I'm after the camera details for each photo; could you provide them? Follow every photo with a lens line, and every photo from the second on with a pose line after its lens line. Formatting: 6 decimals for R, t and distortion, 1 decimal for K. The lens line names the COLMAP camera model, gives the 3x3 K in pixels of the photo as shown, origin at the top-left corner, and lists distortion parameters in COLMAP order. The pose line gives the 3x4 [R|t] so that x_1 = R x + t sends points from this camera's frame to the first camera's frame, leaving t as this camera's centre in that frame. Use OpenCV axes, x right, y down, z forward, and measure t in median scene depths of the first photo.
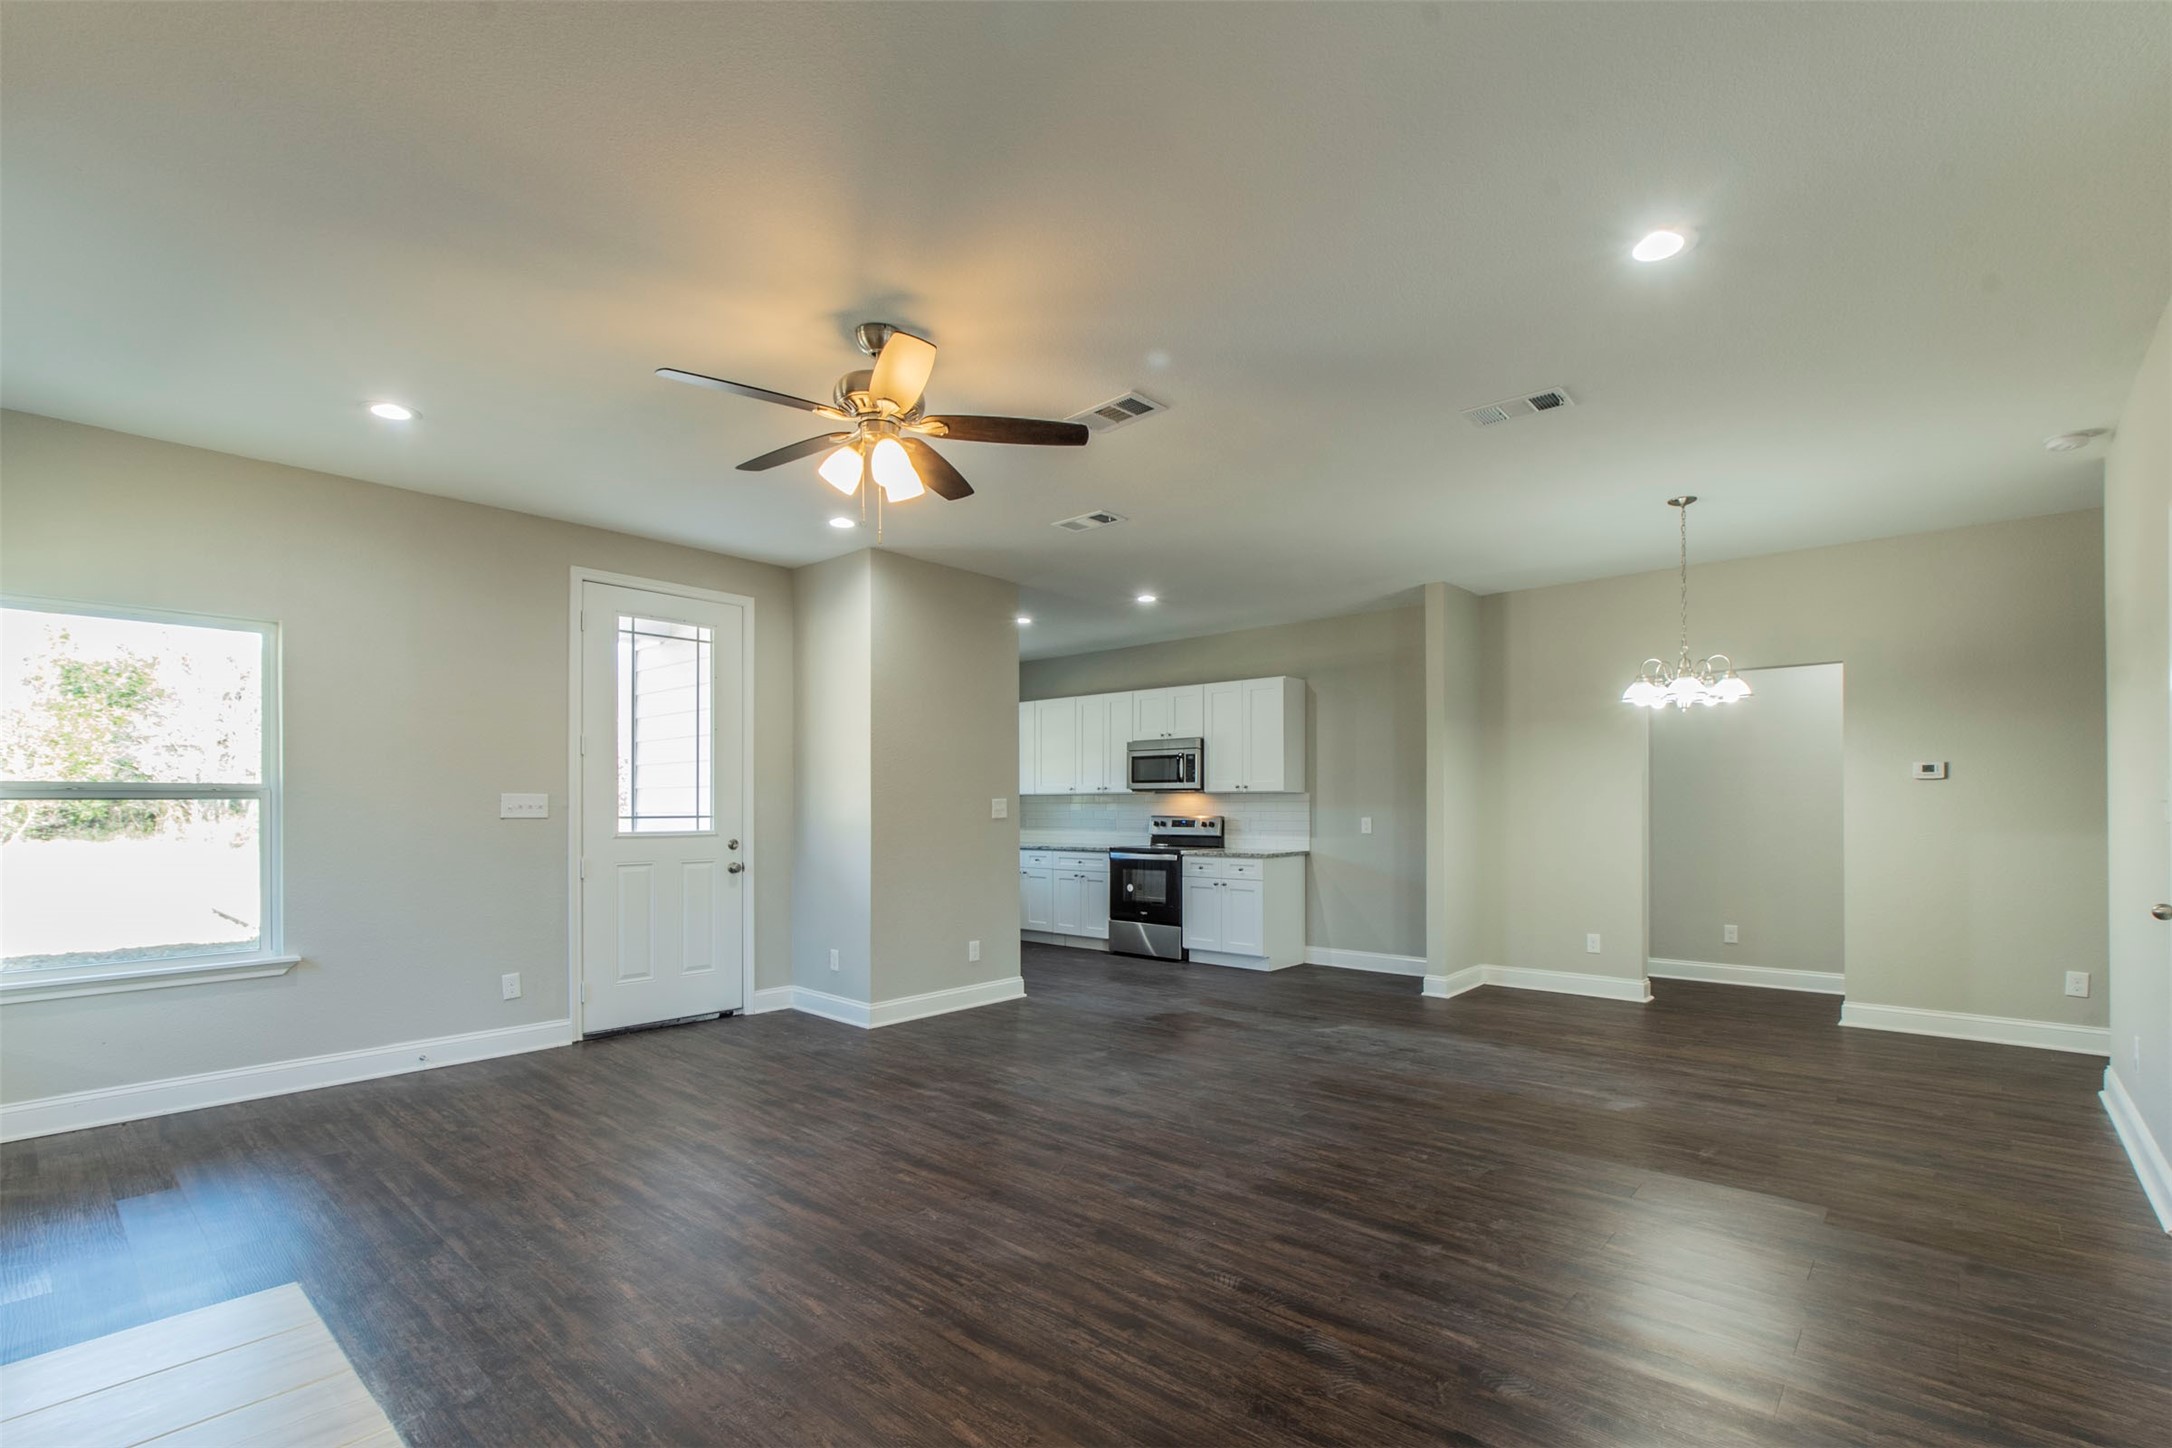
lens RADIAL K [[980.3, 0, 1134.5], [0, 980.3, 813.0], [0, 0, 1]] dist [0.003611, 0.000680]
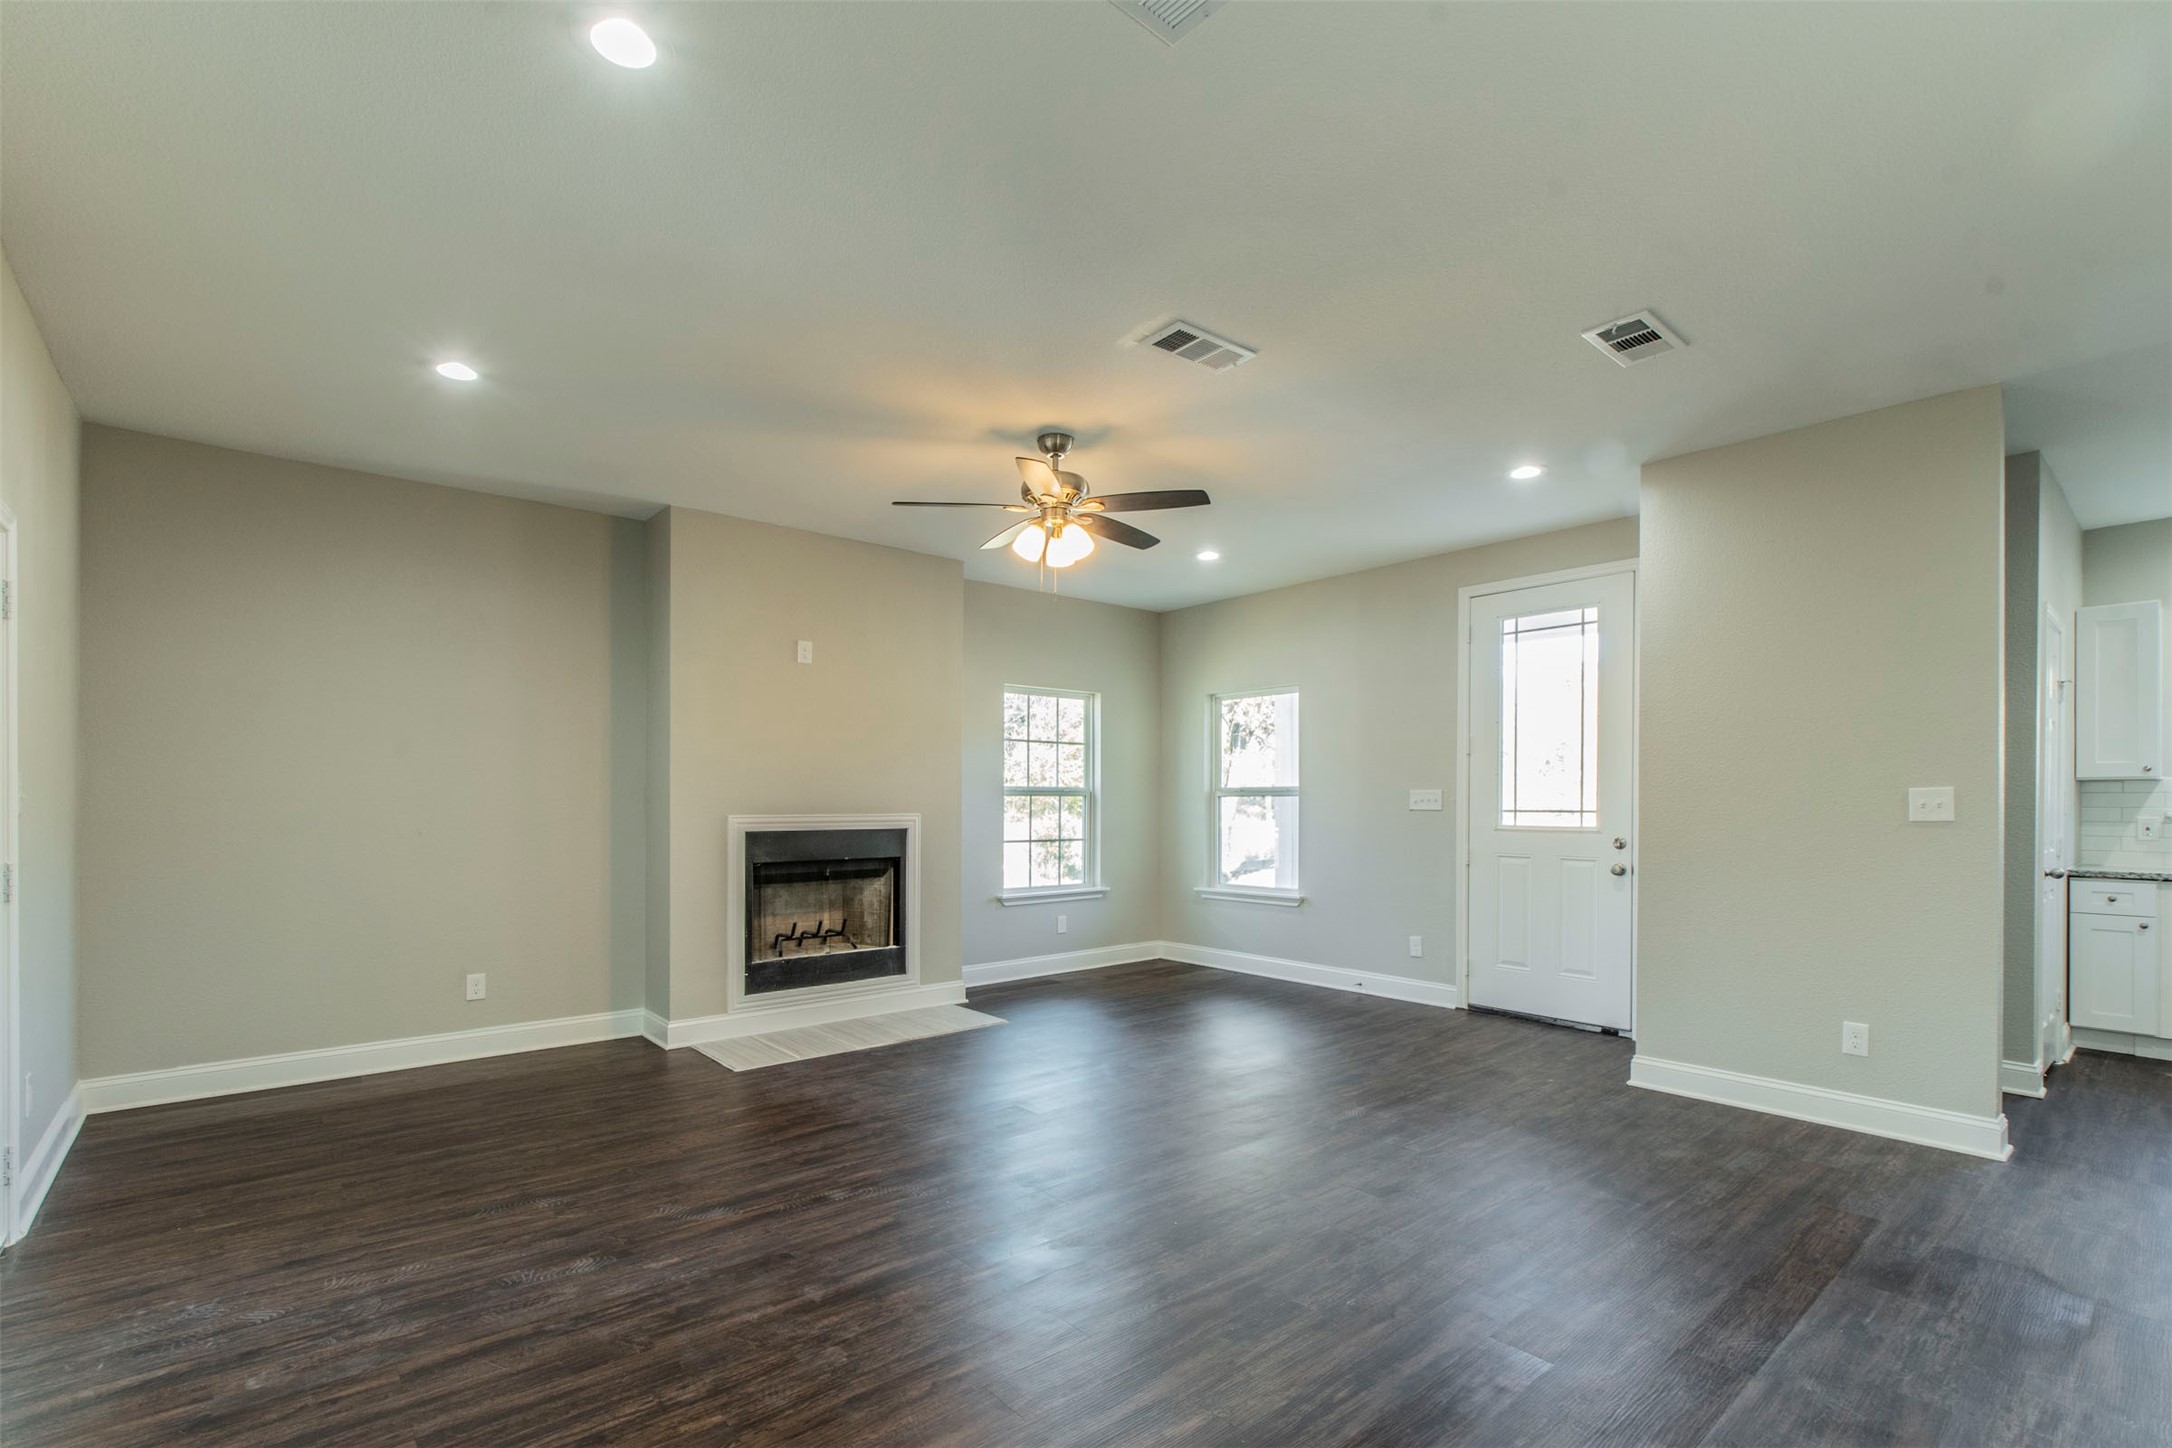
lens RADIAL K [[980.3, 0, 1073.7], [0, 980.3, 813.9], [0, 0, 1]] dist [0.003611, 0.000680]
pose [[-0.166603, 0.012745, -0.985942, 0.431964], [-0.007045, 0.999876, 0.014115, -0.002755], [0.985999, 0.009298, -0.166492, 0.521631]]
